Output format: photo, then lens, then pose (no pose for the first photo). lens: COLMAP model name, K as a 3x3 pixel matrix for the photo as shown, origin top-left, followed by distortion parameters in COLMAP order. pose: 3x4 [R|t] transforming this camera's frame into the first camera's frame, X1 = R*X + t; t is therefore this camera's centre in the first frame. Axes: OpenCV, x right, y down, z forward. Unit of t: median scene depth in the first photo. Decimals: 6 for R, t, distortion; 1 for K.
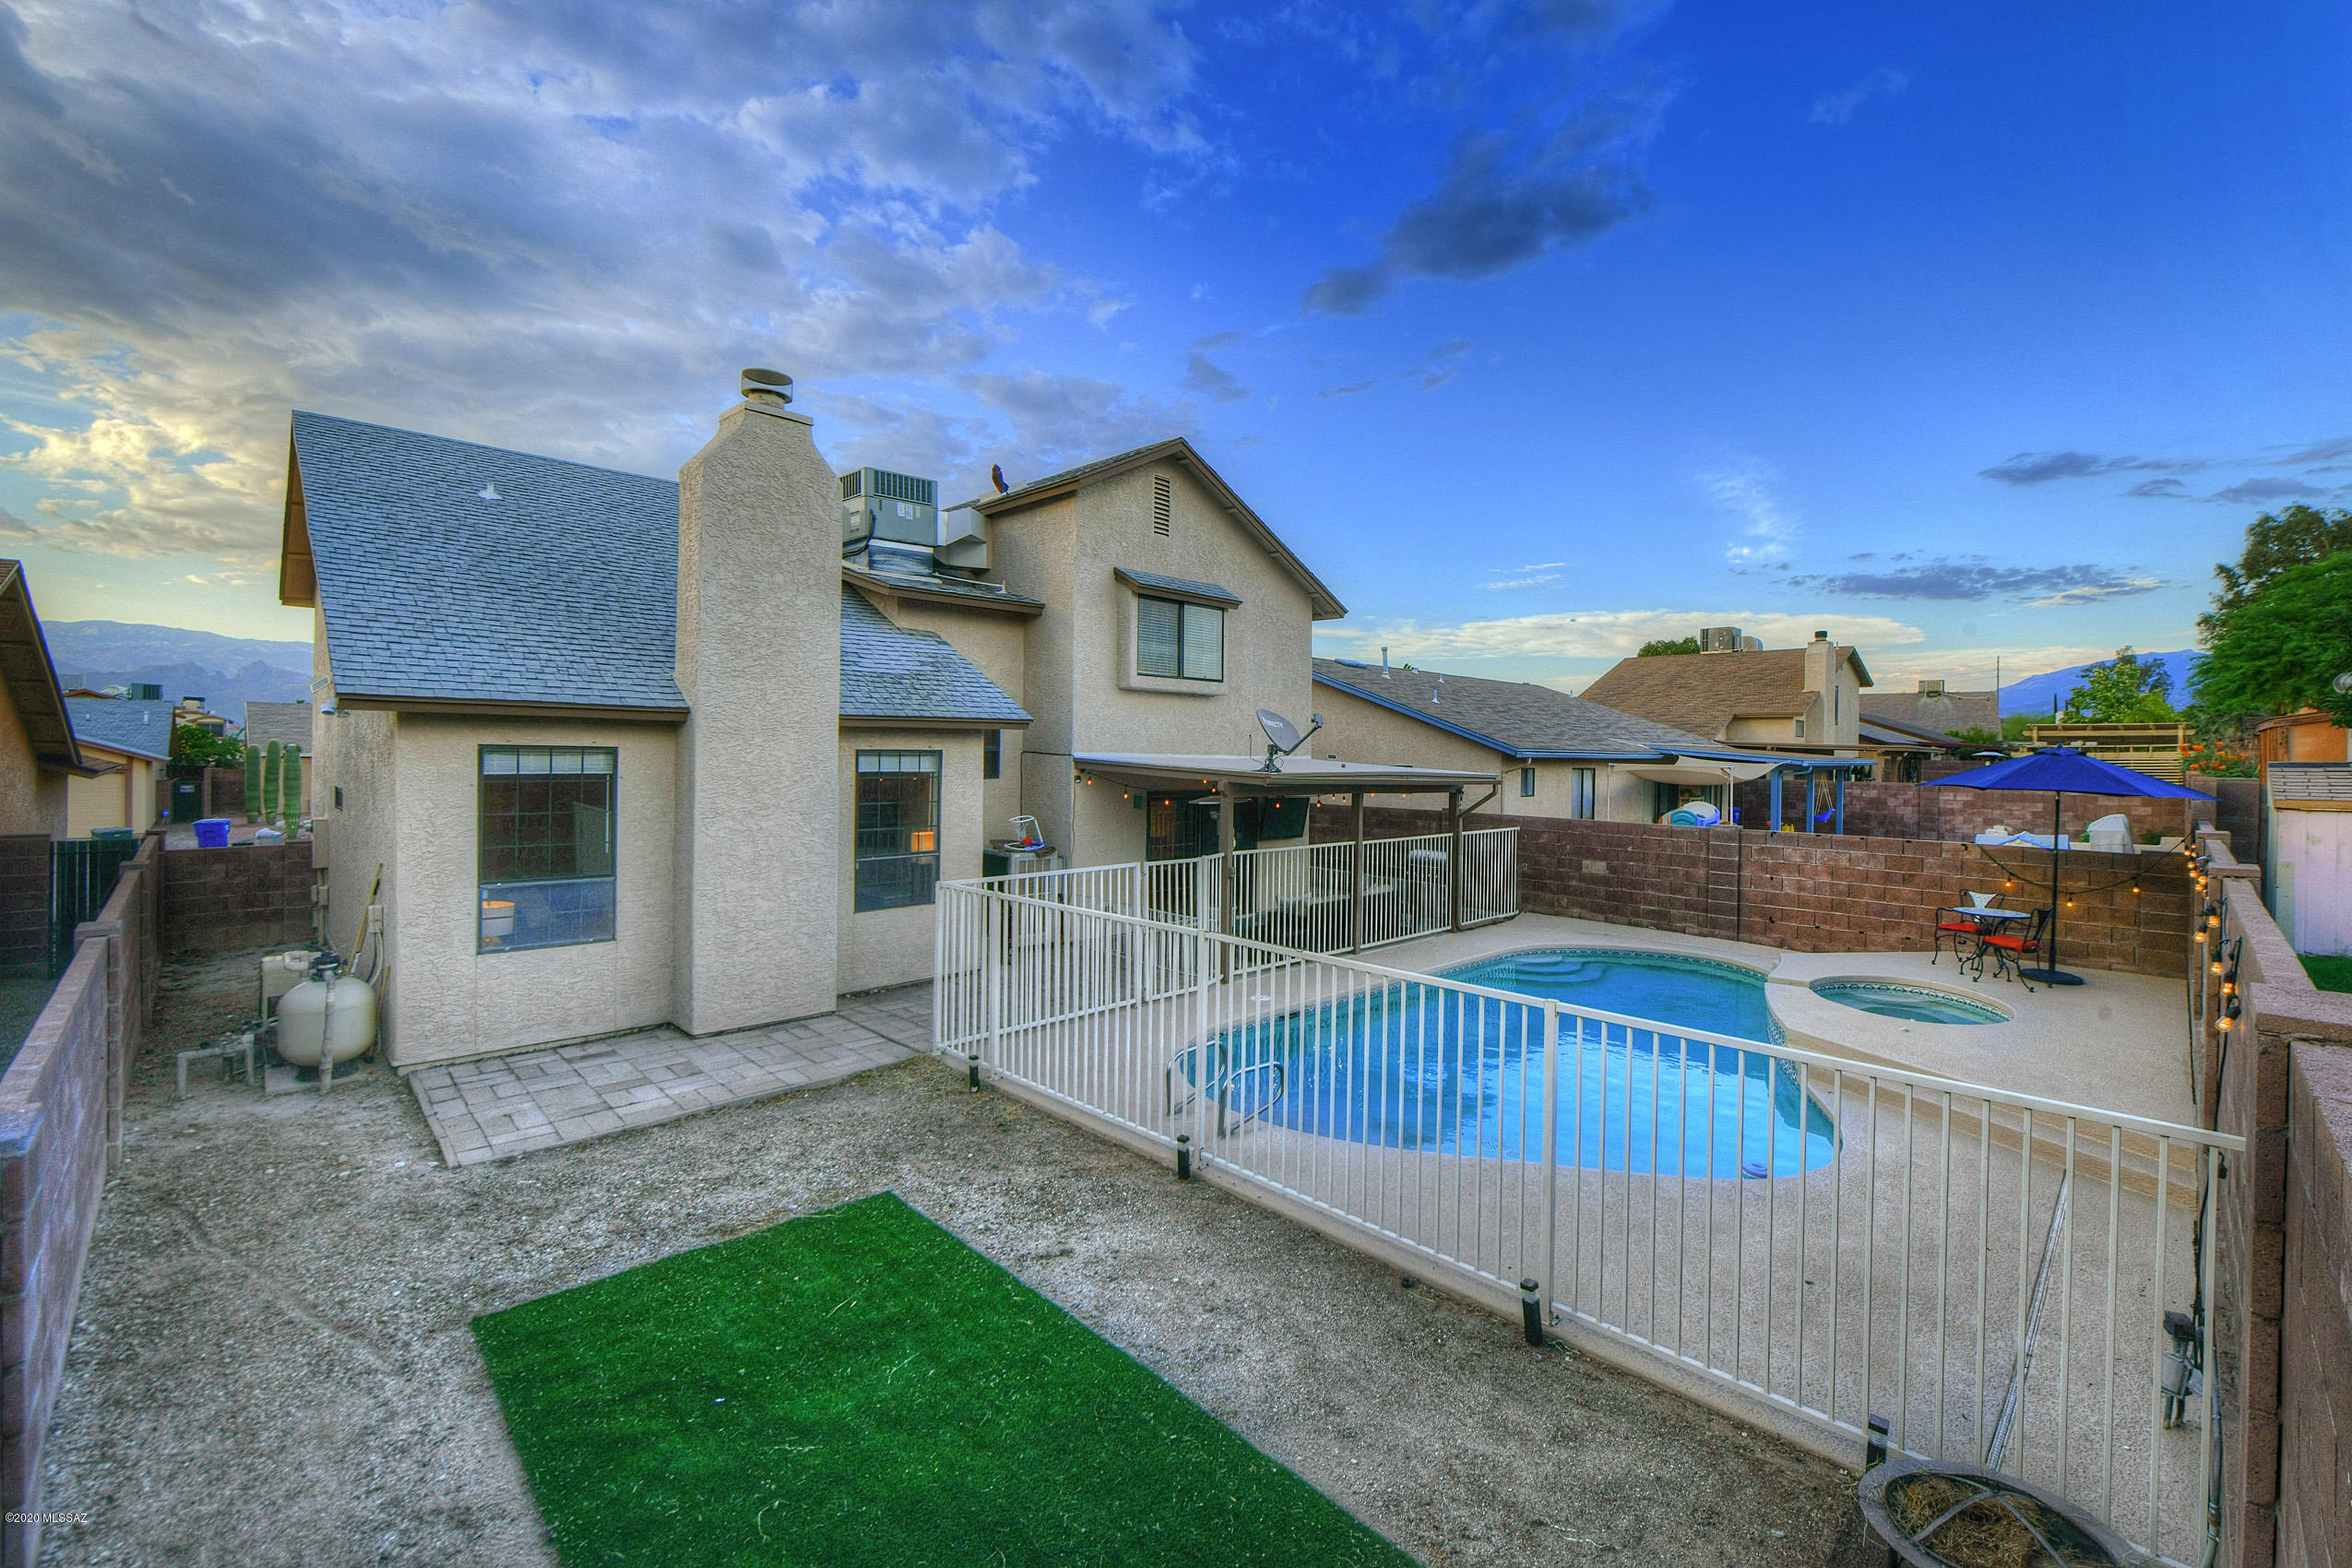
lens RADIAL K [[961.3, 0, 1129.7], [0, 961.3, 768.2], [0, 0, 1]] dist [-0.001113, -0.000514]
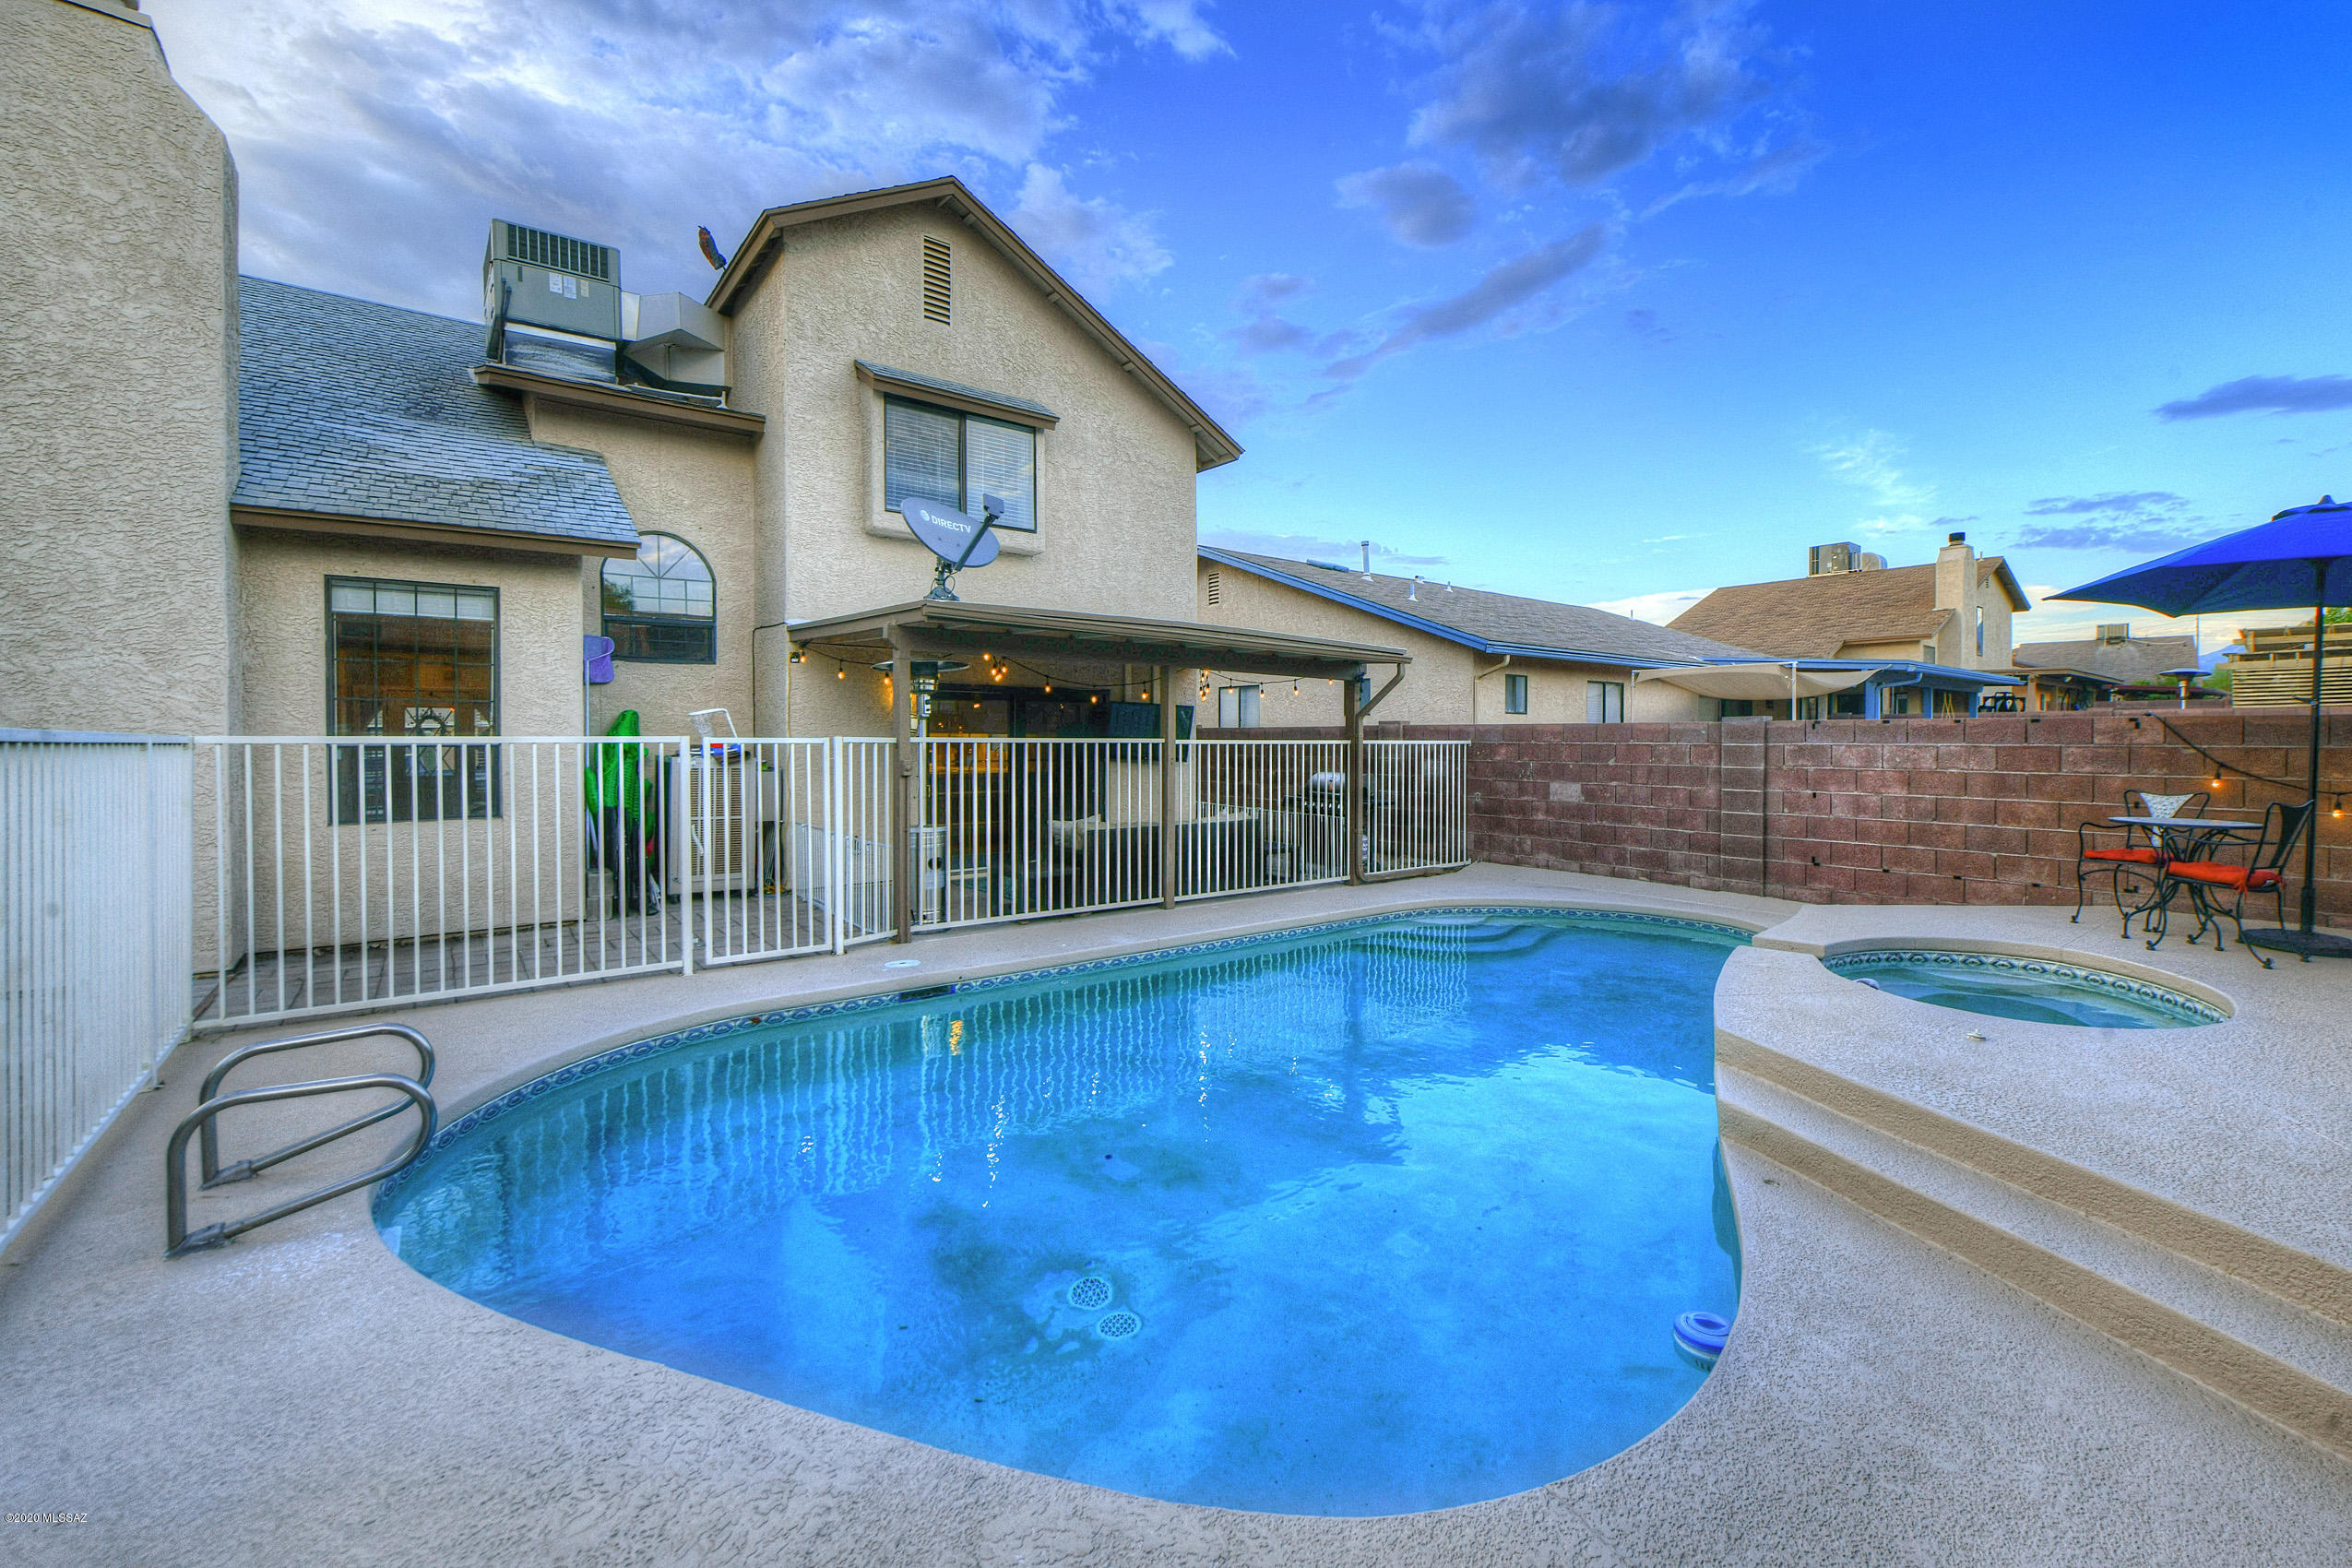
lens RADIAL K [[983.0, 0, 1175.6], [0, 983.0, 747.0], [0, 0, 1]] dist [-0.002856, -0.000857]
pose [[0.997383, 0.000961, -0.072291, 0.276192], [-0.001678, 0.999950, -0.009856, 0.083857], [0.072278, 0.009952, 0.997335, 0.304209]]
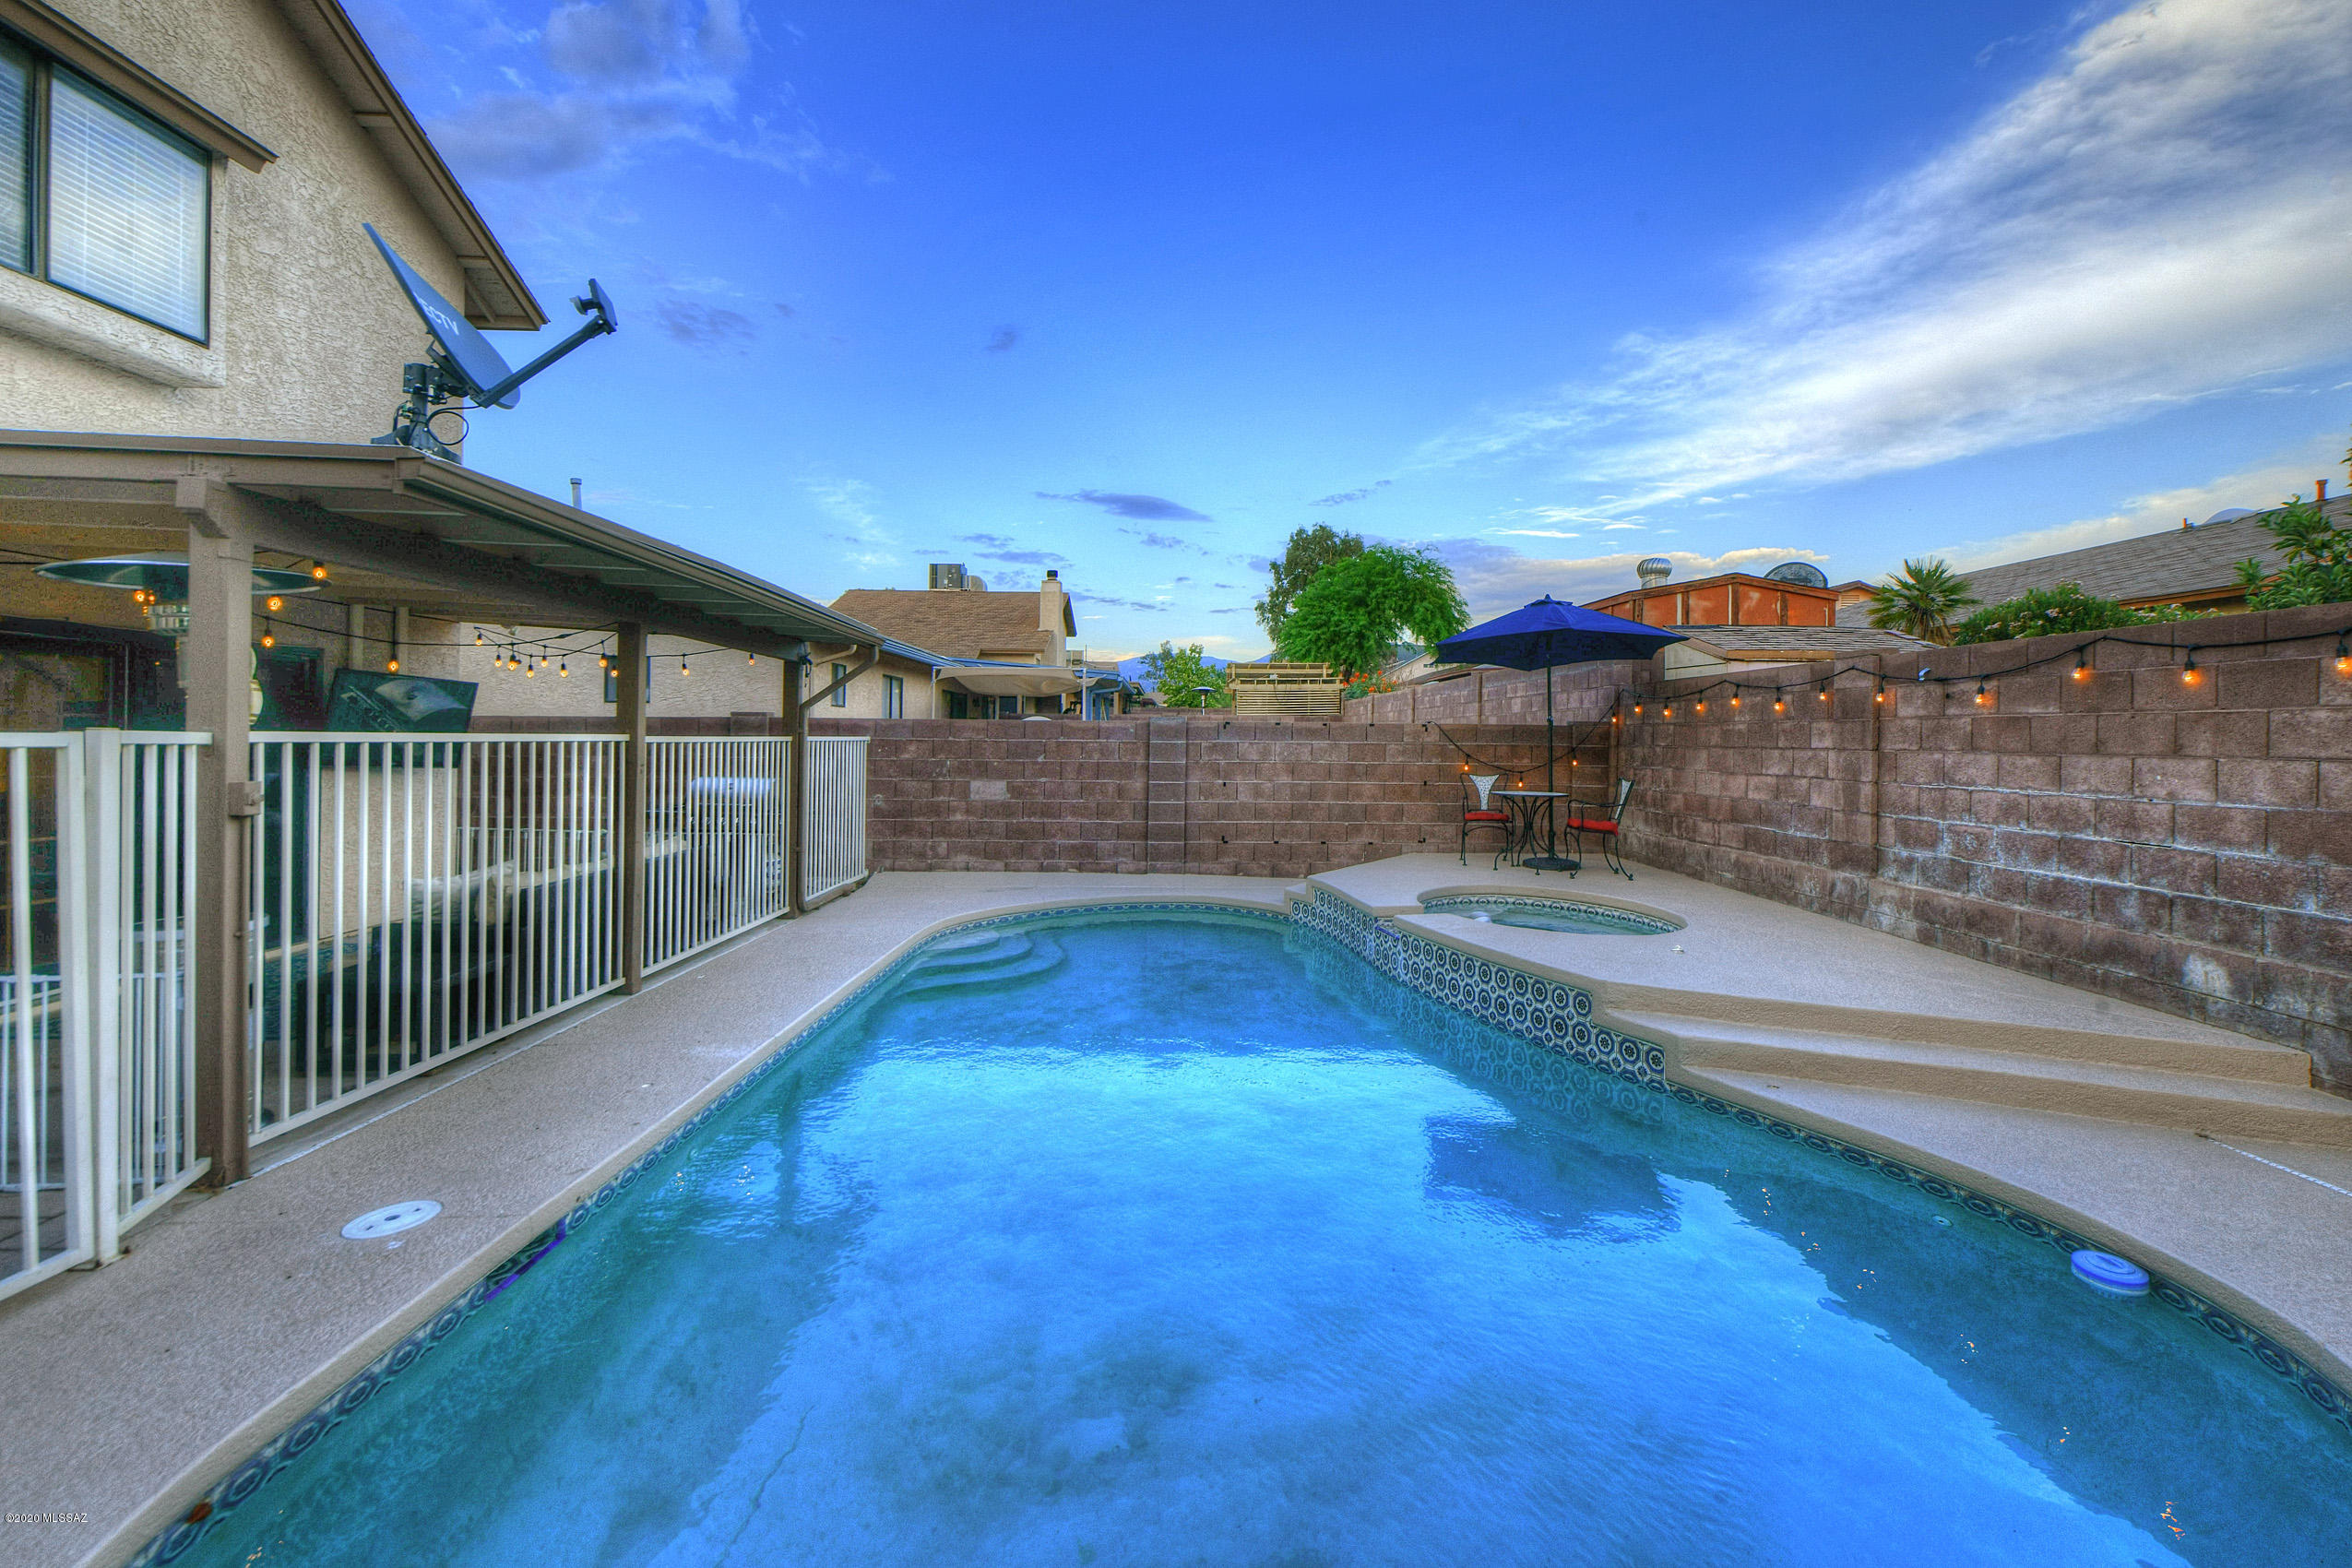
lens RADIAL K [[983.0, 0, 1175.6], [0, 983.0, 747.0], [0, 0, 1]] dist [-0.002856, -0.000857]
pose [[0.646382, -0.006033, 0.762990, 0.051735], [0.007921, 0.999968, 0.001196, 0.078378], [-0.762972, 0.005271, 0.646410, 0.494668]]
